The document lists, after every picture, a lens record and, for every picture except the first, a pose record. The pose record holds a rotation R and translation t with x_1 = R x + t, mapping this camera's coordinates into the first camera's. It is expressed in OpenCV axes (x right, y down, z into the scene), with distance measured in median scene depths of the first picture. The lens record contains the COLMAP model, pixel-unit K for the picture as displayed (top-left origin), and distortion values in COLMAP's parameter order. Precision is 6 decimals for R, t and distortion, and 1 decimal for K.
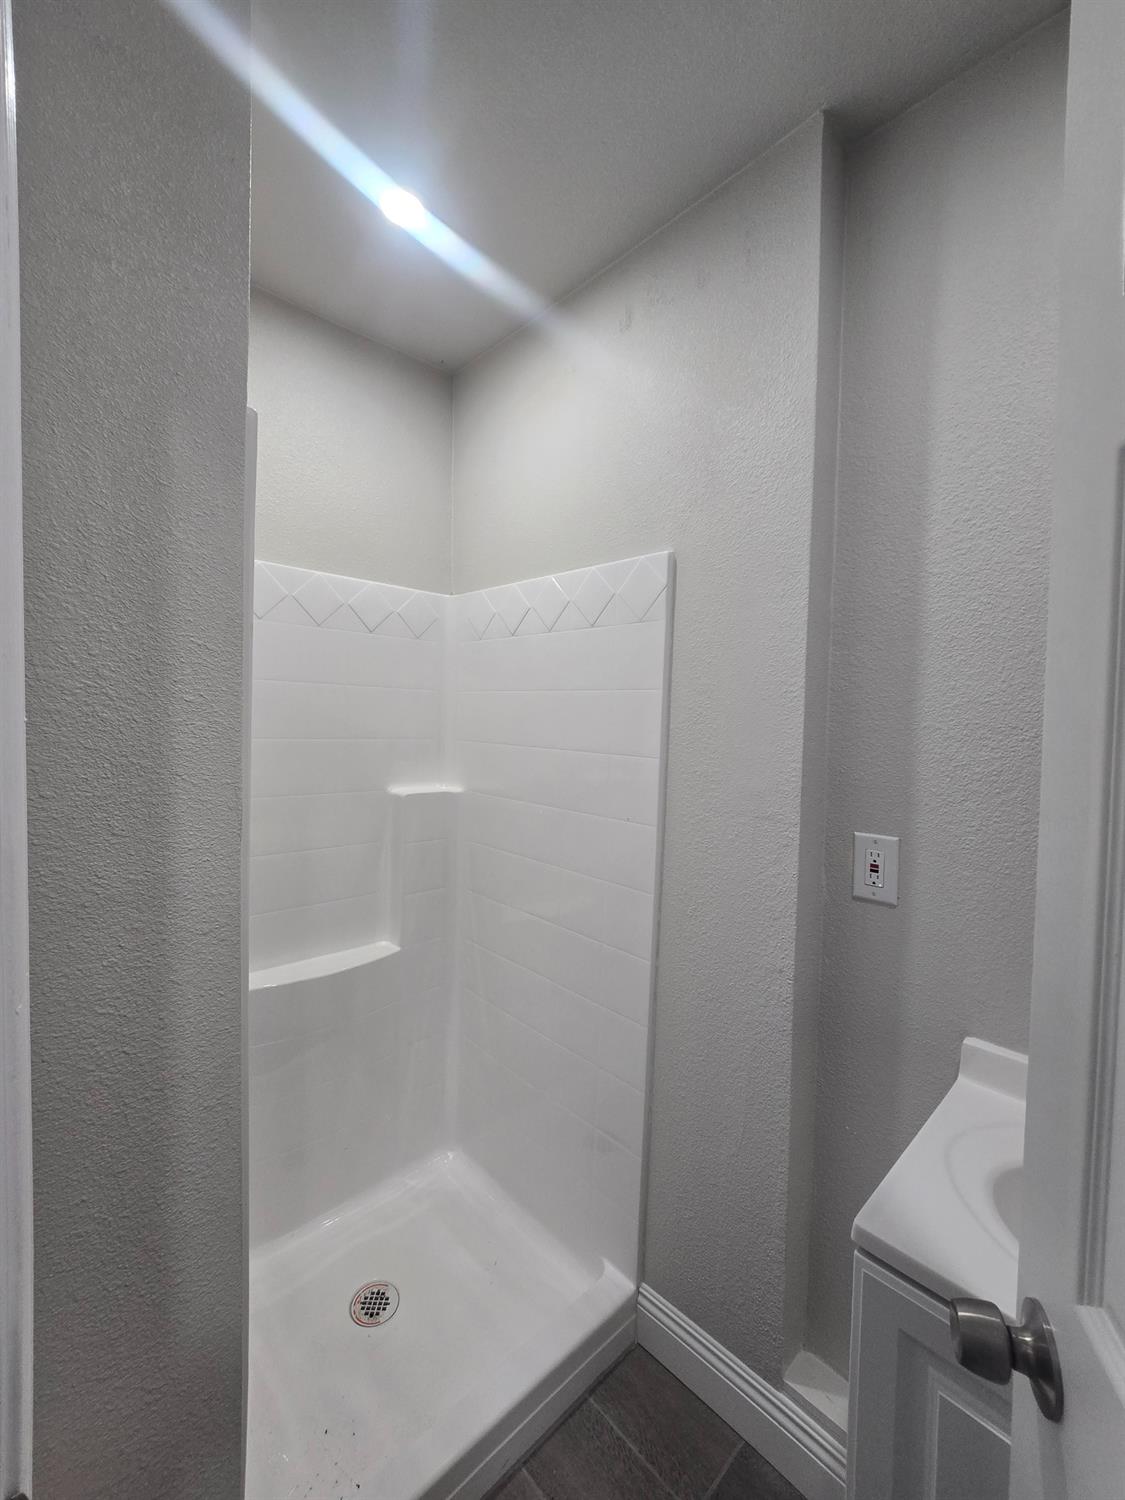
lens RADIAL K [[615.1, 0, 557.7], [0, 615.1, 745.9], [0, 0, 1]] dist [-0.007341, 0.003347]
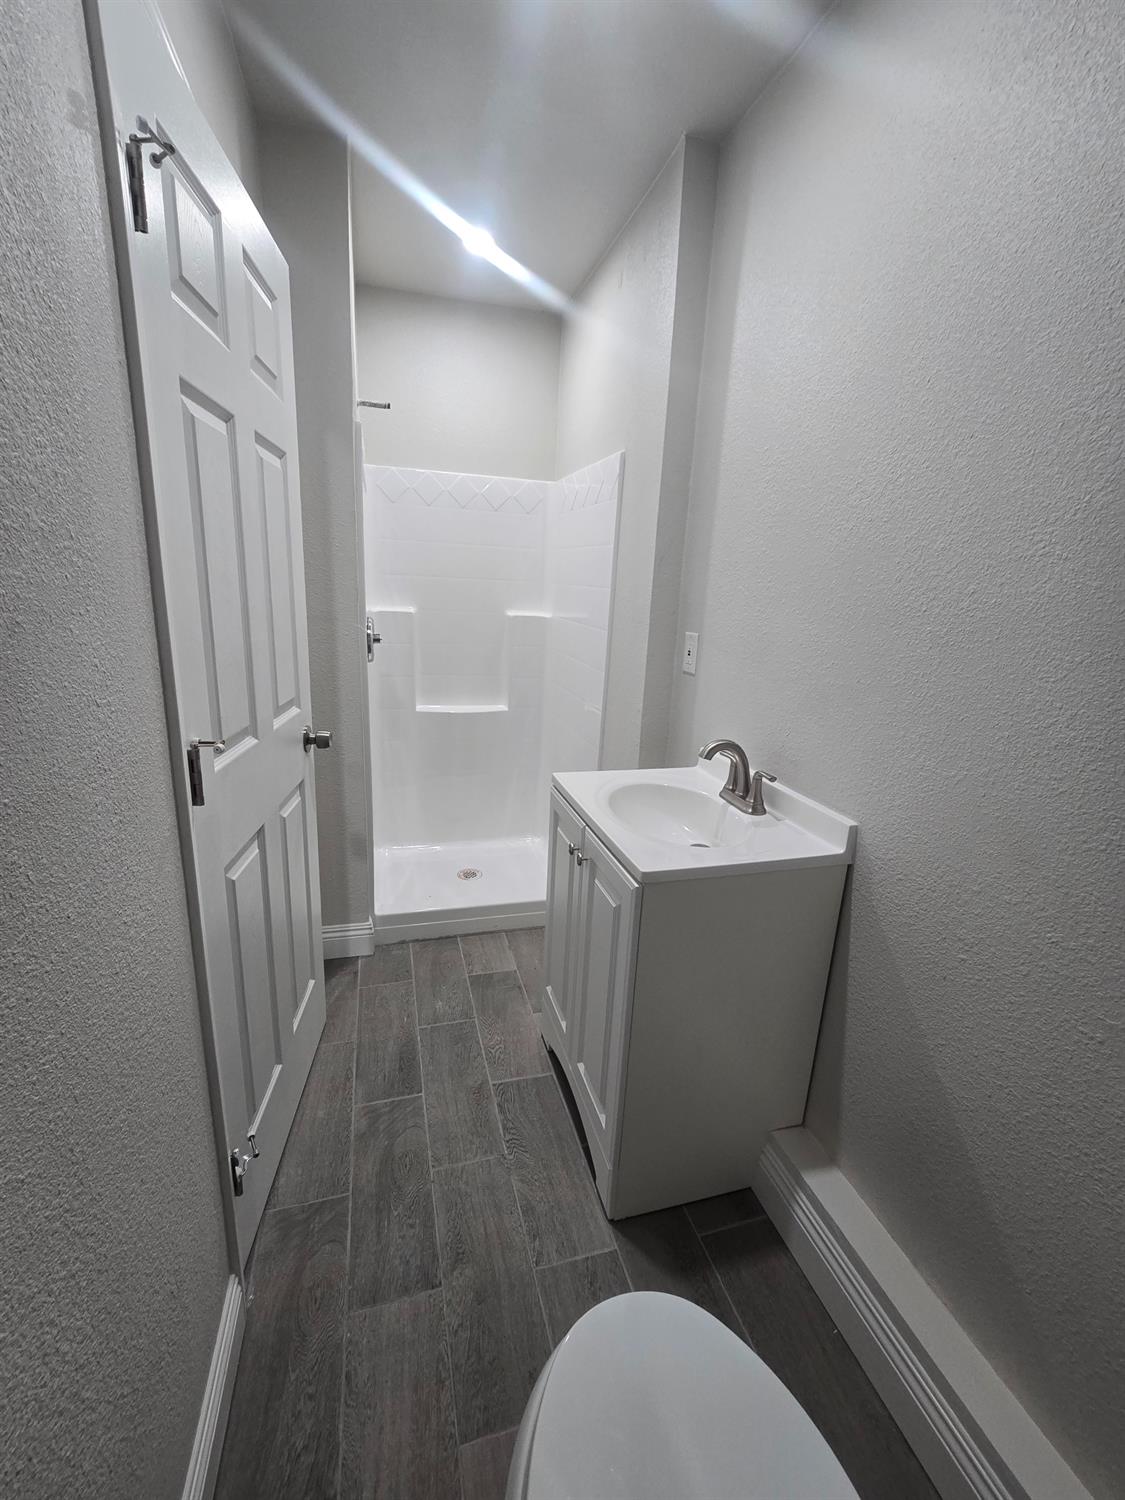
lens RADIAL K [[615.1, 0, 566.4], [0, 615.1, 749.7], [0, 0, 1]] dist [-0.007341, 0.003347]
pose [[0.895676, 0.132189, -0.424607, 0.651489], [-0.044821, 0.976772, 0.209543, 0.081921], [0.442443, -0.168651, 0.880796, -0.451131]]
